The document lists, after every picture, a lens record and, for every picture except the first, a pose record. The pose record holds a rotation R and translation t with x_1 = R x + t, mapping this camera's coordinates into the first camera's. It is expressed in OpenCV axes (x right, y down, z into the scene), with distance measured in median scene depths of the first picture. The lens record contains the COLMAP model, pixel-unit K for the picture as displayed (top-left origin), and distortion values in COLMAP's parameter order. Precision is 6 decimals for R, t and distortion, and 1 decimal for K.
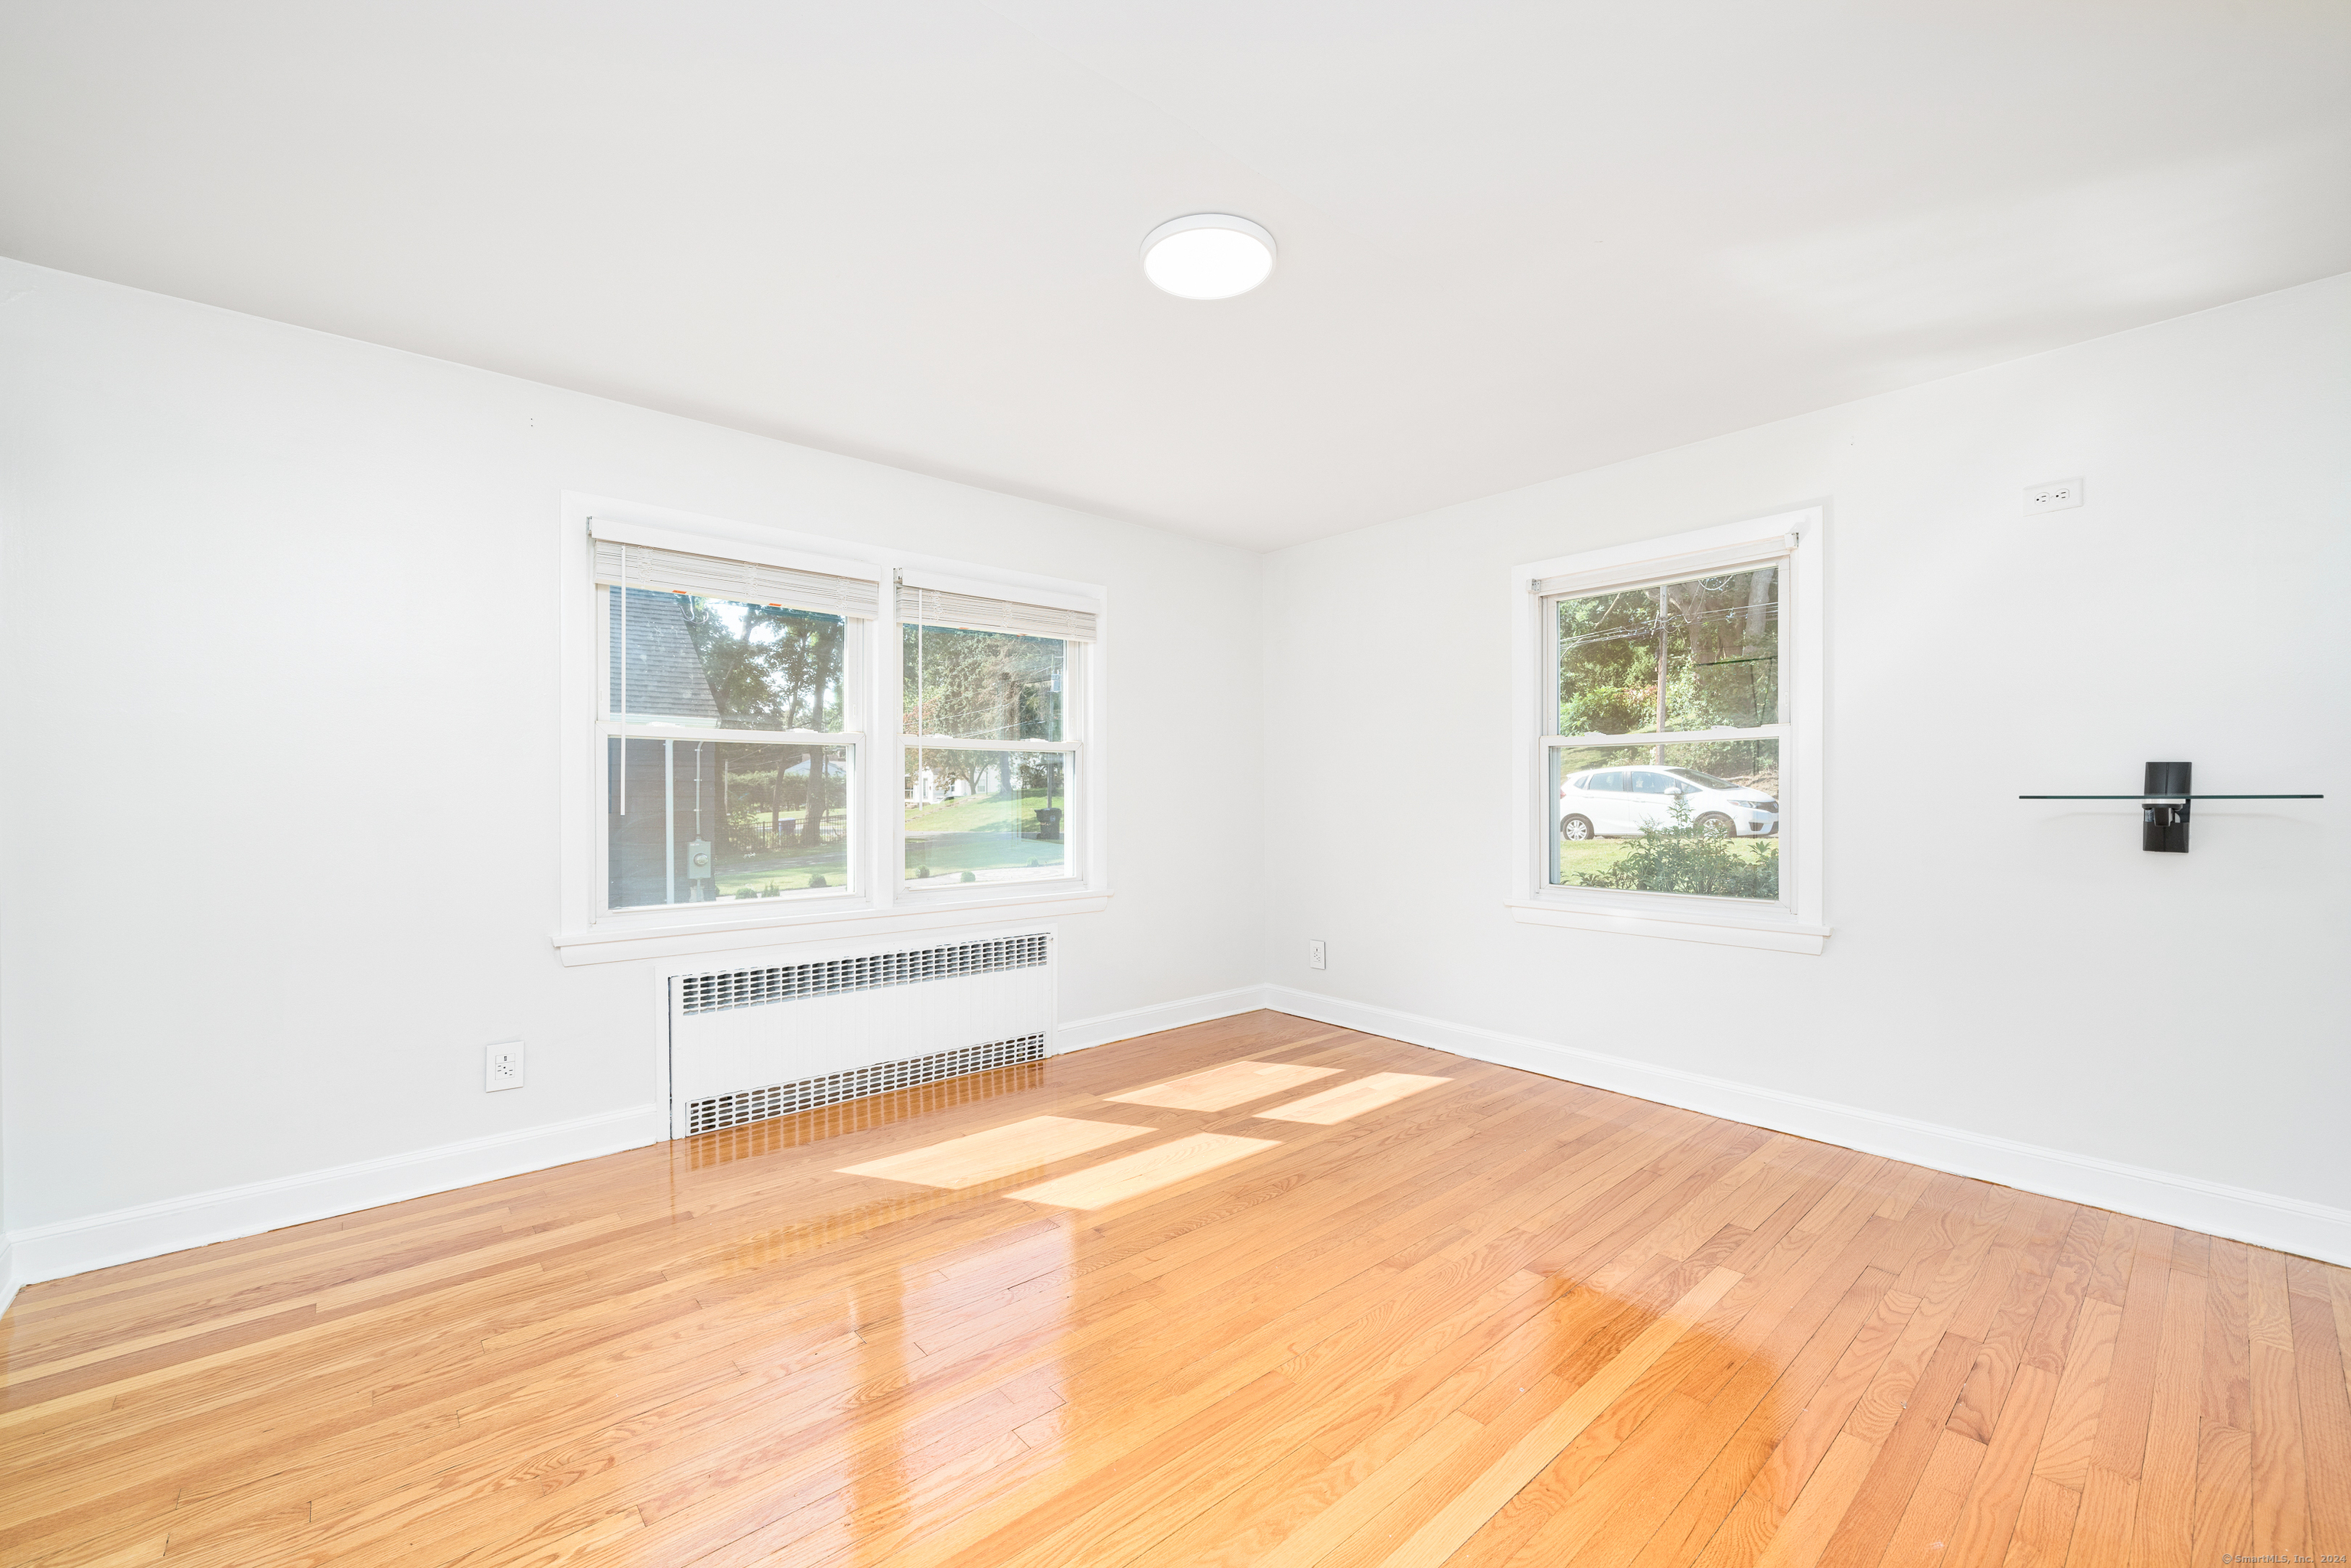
lens RADIAL K [[932.3, 0, 1175.5], [0, 932.3, 784.0], [0, 0, 1]] dist [-0.000075, 0.000066]
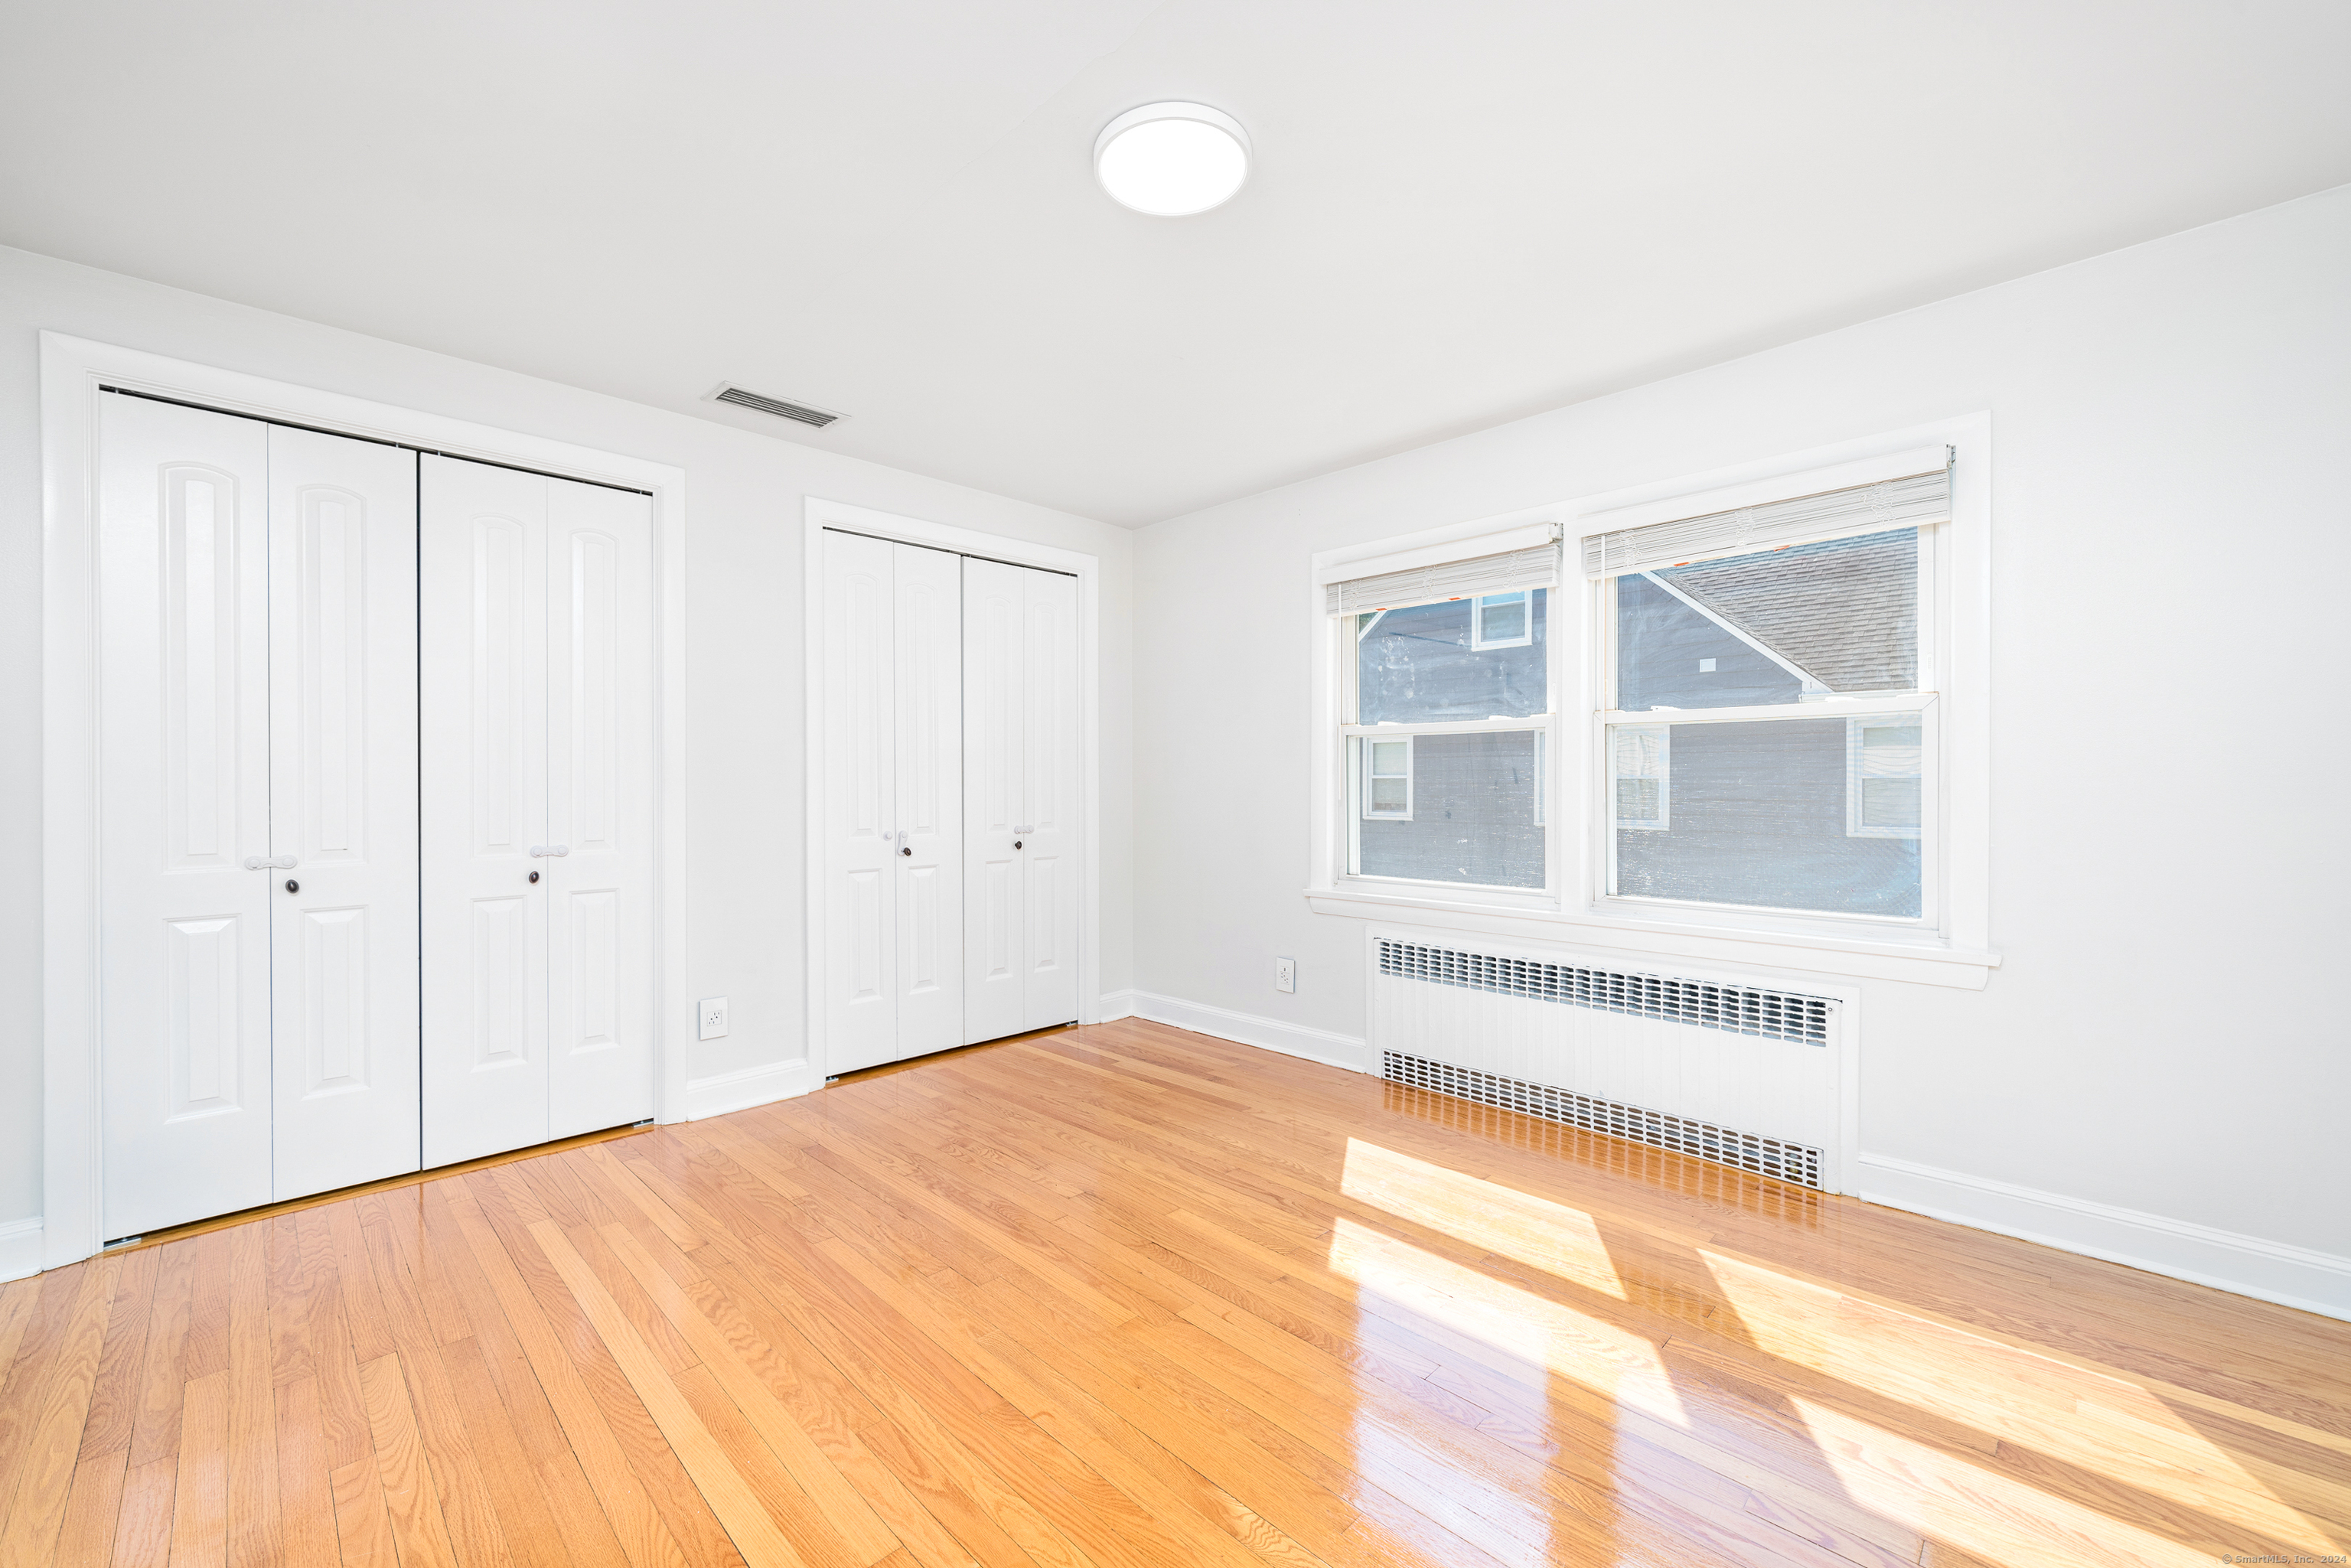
lens RADIAL K [[950.4, 0, 1175.5], [0, 950.4, 784.0], [0, 0, 1]] dist [0.001188, 0.000226]
pose [[0.063166, 0.001667, -0.998002, 0.642636], [0.015115, 0.999882, 0.002627, 0.003995], [0.997889, -0.015251, 0.063133, 0.670497]]
